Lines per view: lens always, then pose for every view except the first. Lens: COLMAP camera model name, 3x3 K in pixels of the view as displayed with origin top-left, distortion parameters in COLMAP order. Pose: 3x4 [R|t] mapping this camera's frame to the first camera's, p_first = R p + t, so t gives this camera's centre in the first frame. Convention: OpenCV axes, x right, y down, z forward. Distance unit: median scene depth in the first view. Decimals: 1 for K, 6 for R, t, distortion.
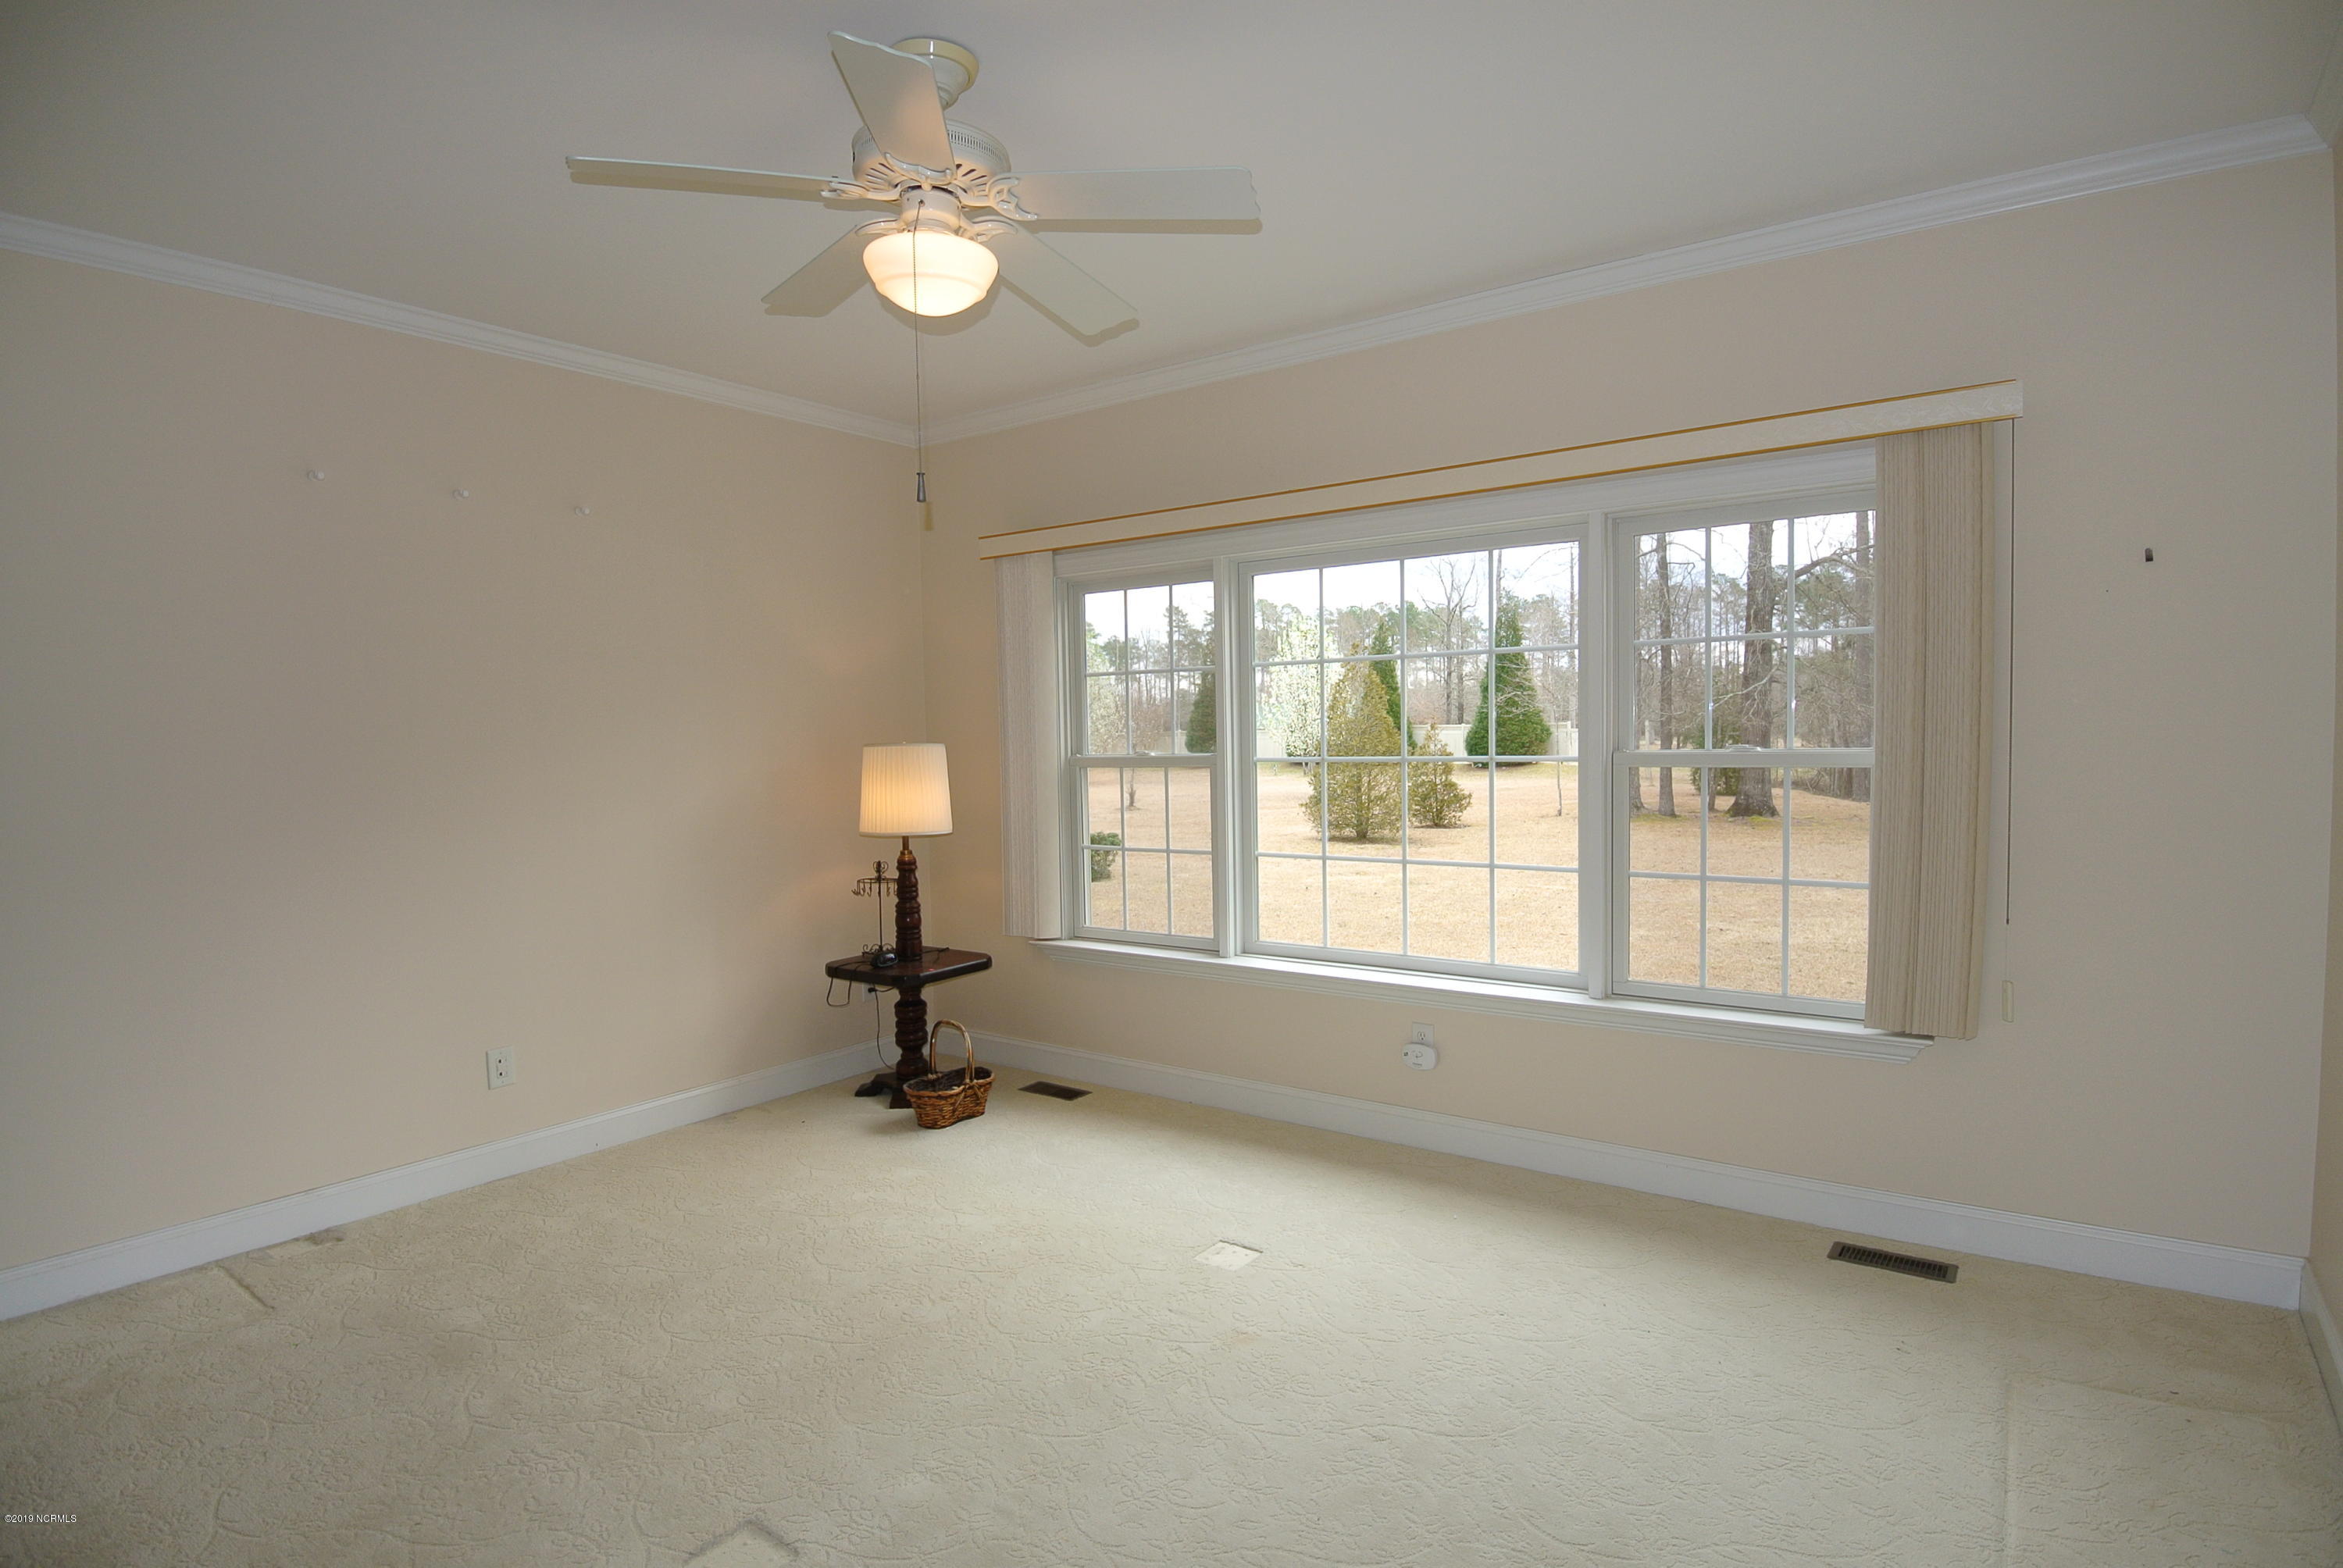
lens RADIAL K [[1226.1, 0, 1175.7], [0, 1226.1, 796.7], [0, 0, 1]] dist [0.000426, -0.028384]
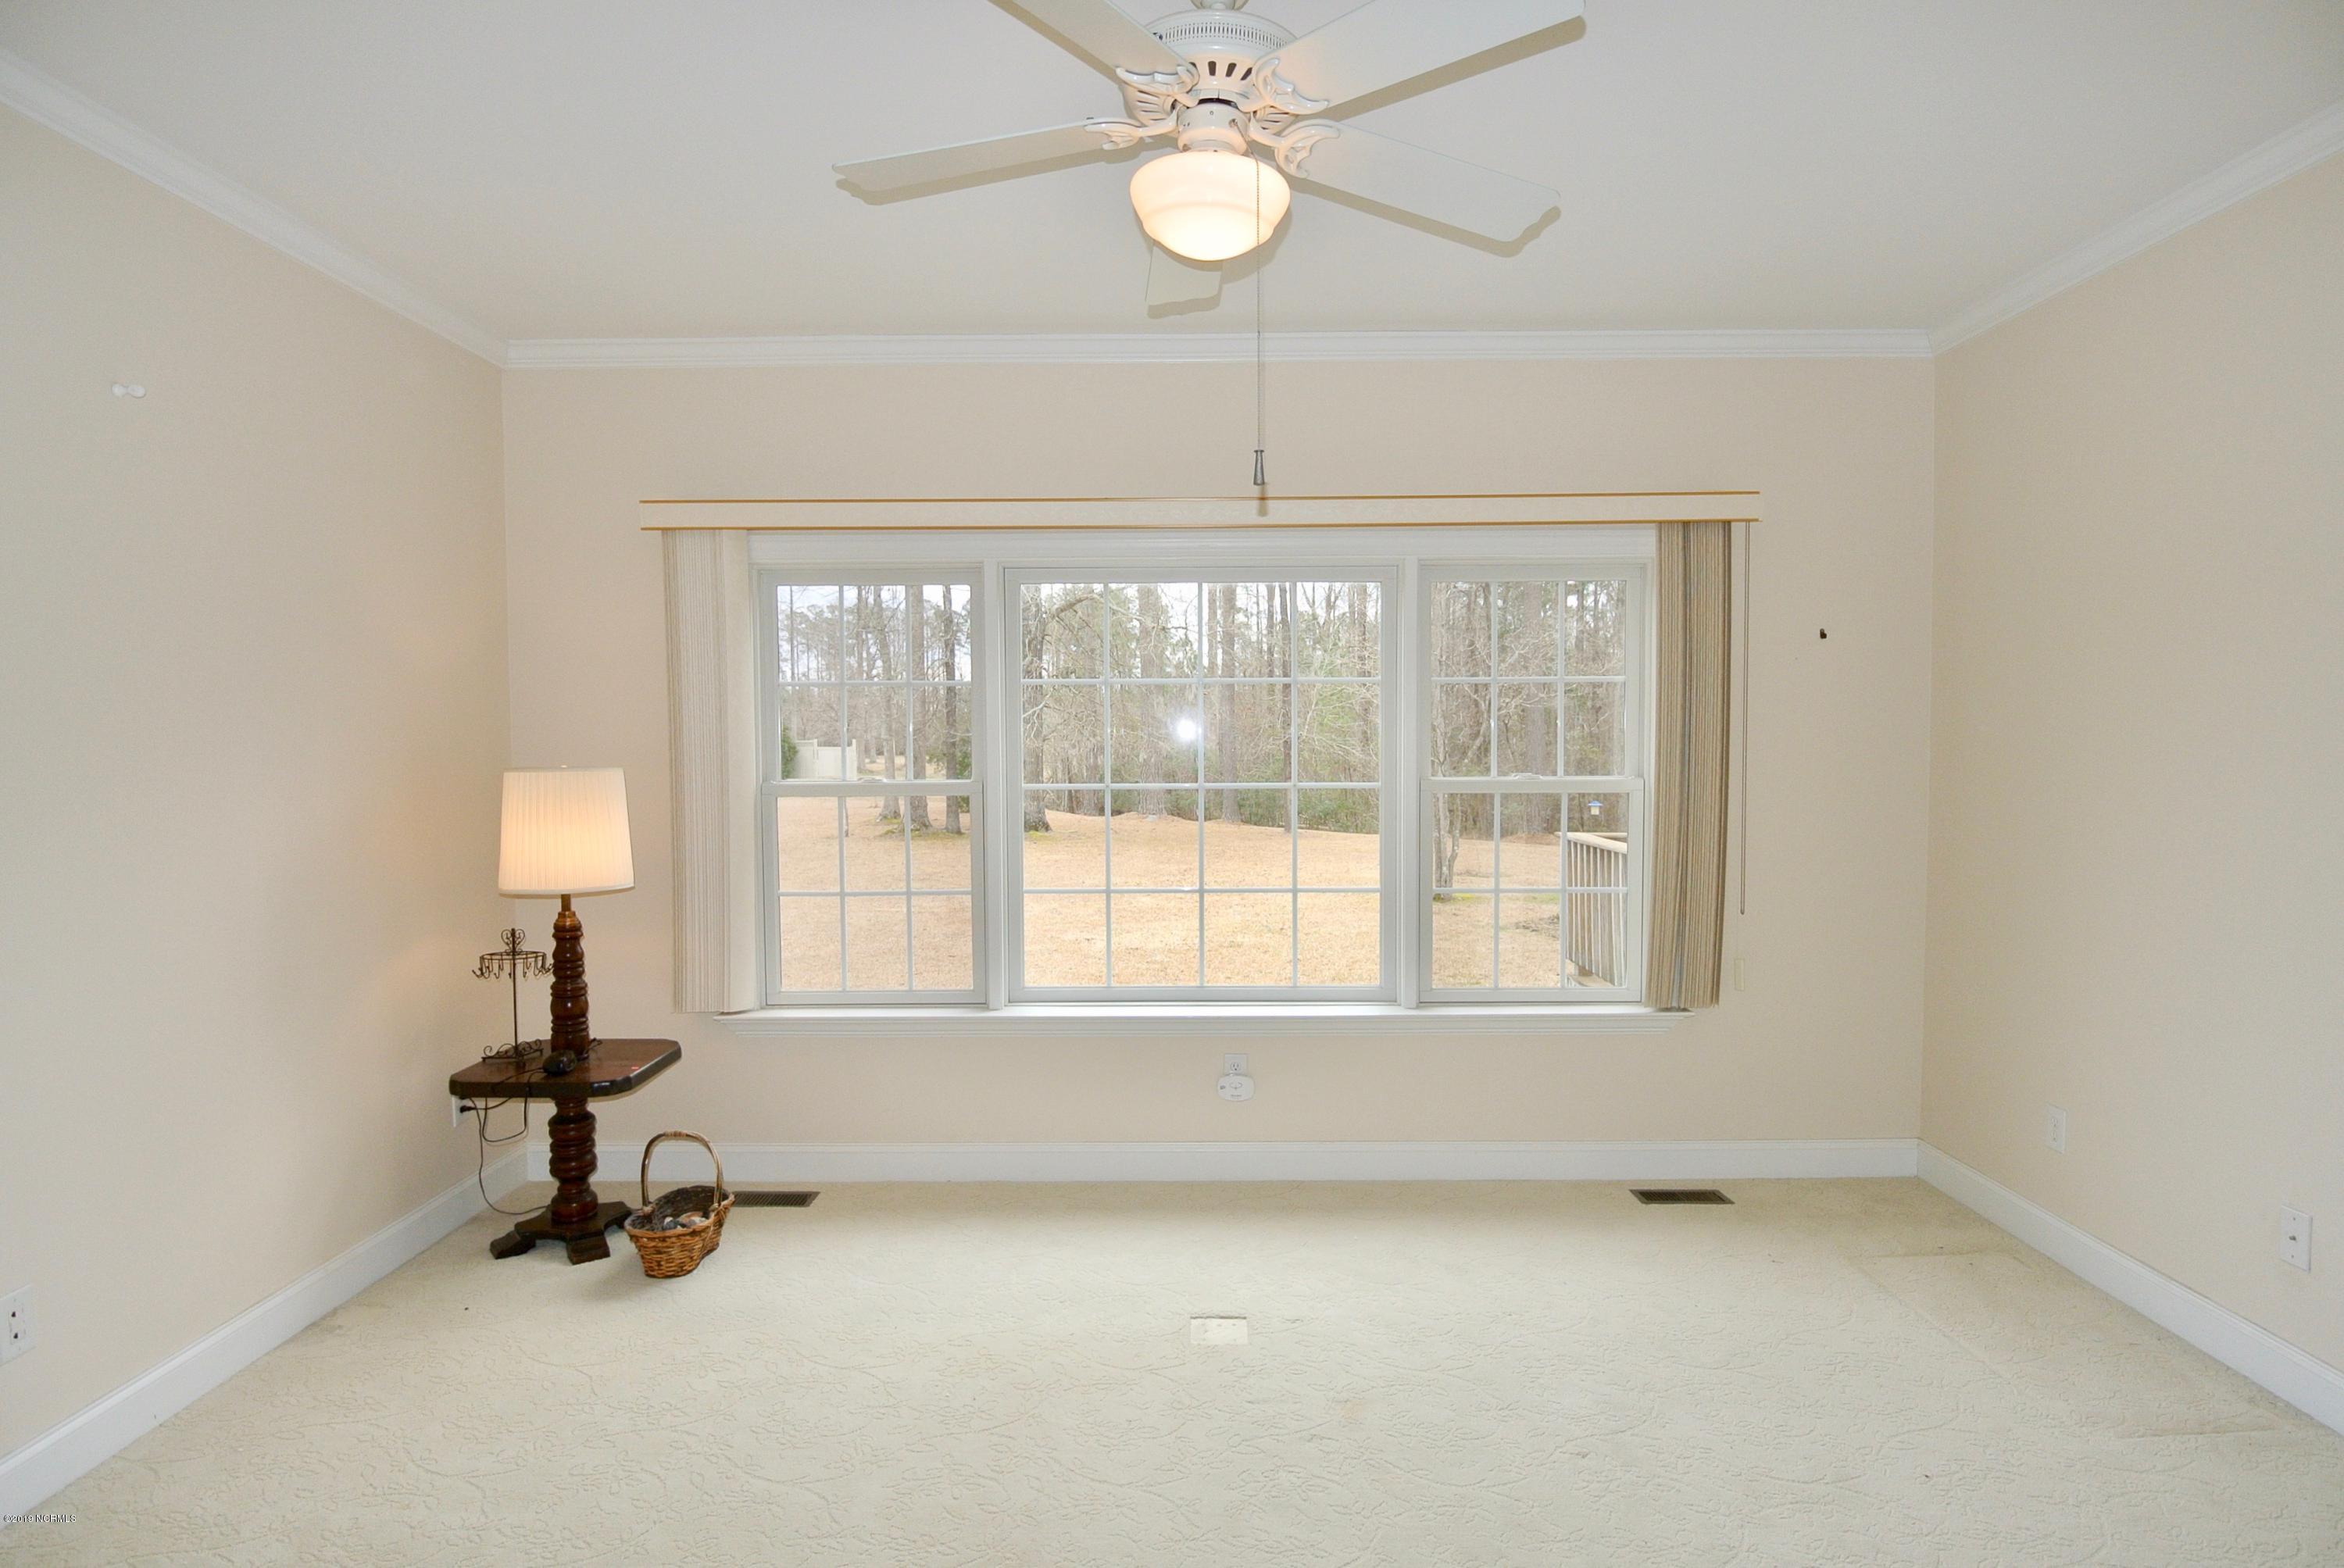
lens RADIAL K [[1259.4, 0, 1171.8], [0, 1259.4, 797.6], [0, 0, 1]] dist [0.003163, -0.032780]
pose [[0.814474, -0.010903, 0.580097, -0.382733], [0.019581, 0.999770, -0.008702, -0.012260], [-0.579869, 0.018446, 0.814501, 0.178076]]
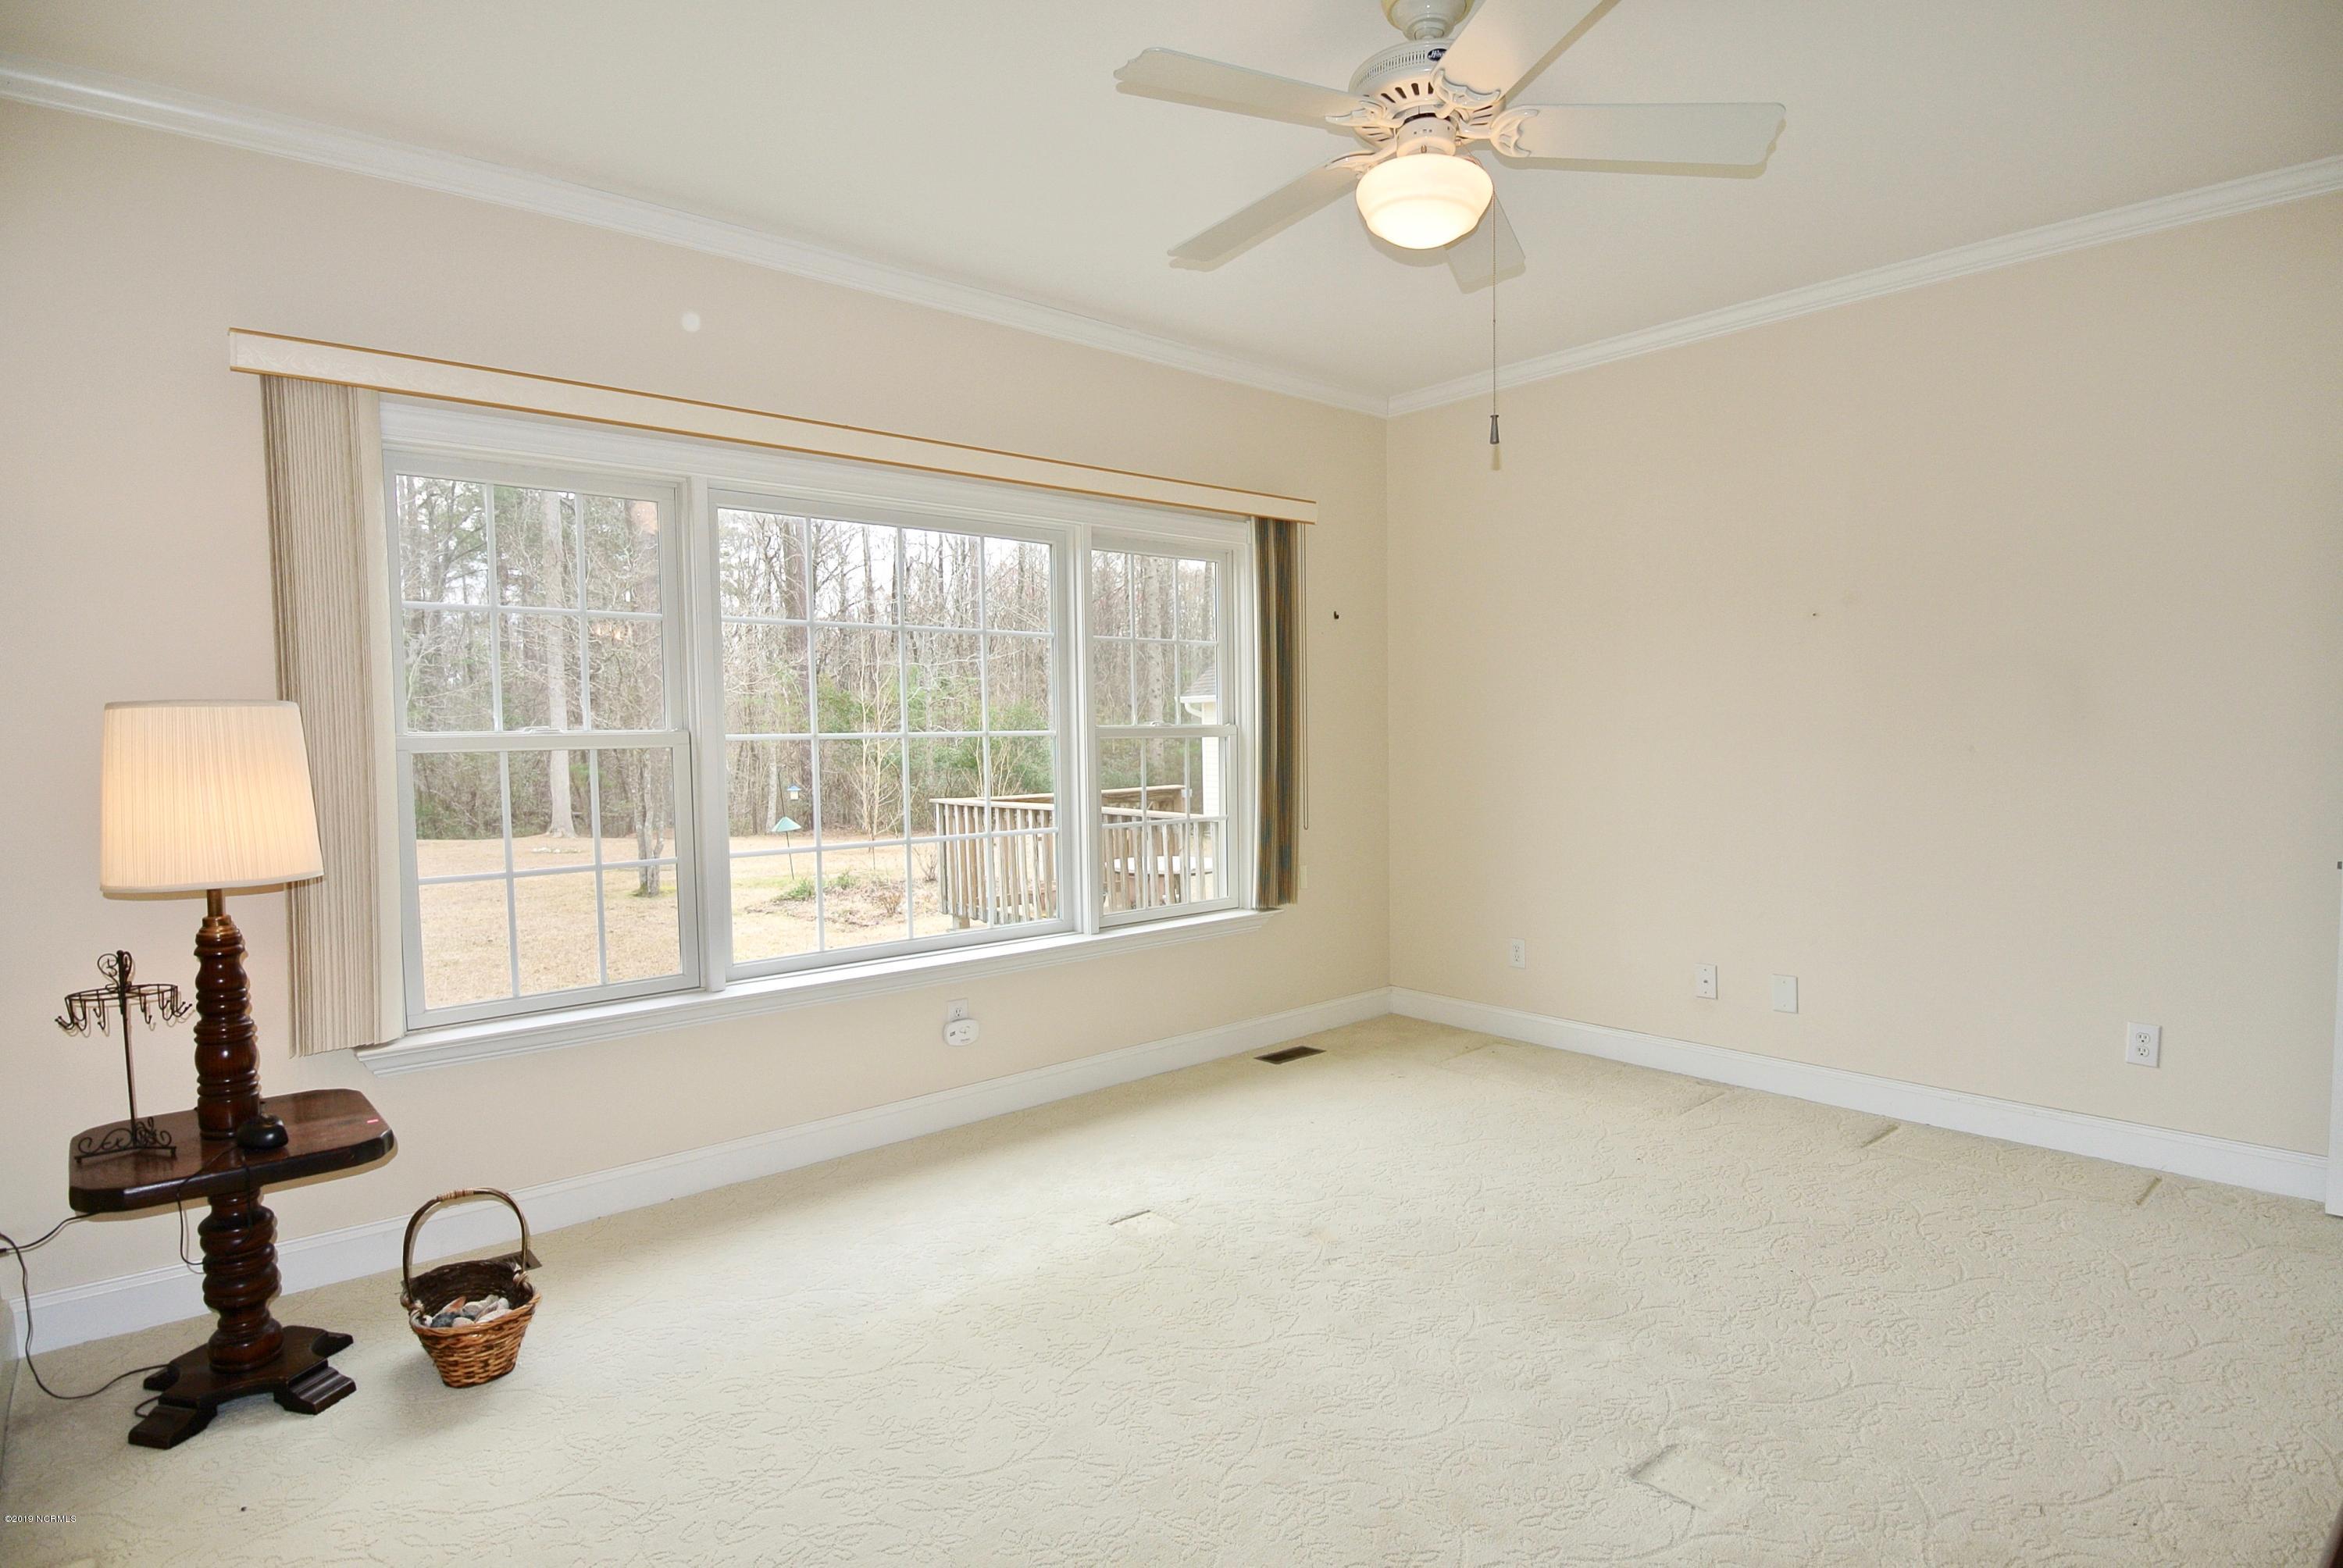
lens RADIAL K [[1226.1, 0, 1175.7], [0, 1226.1, 796.7], [0, 0, 1]] dist [0.000426, -0.028384]
pose [[0.215322, -0.035687, 0.975891, -0.651170], [0.060982, 0.997873, 0.023036, 0.007574], [-0.974637, 0.054551, 0.217040, 0.538842]]
